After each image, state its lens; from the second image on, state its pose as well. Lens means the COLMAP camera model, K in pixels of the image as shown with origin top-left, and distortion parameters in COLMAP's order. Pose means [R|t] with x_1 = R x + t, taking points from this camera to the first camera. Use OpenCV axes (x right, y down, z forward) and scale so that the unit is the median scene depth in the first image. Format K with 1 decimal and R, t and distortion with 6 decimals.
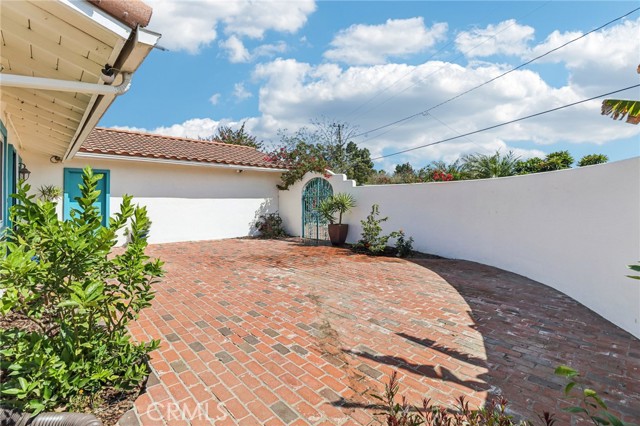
lens RADIAL K [[294.0, 0, 321.1], [0, 294.0, 215.6], [0, 0, 1]] dist [0.000641, 0.000154]
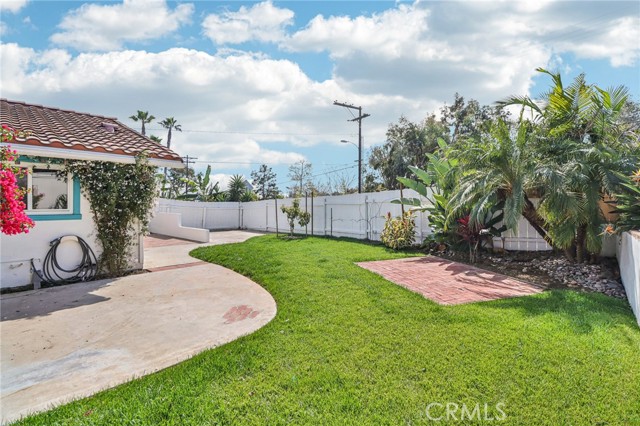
lens RADIAL K [[294.0, 0, 320.5], [0, 294.0, 211.0], [0, 0, 1]] dist [0.000641, 0.000154]
pose [[0.999885, 0.015149, -0.000488, 0.811860], [-0.015144, 0.999835, 0.010075, -0.060877], [0.000641, -0.010066, 0.999949, 0.129892]]
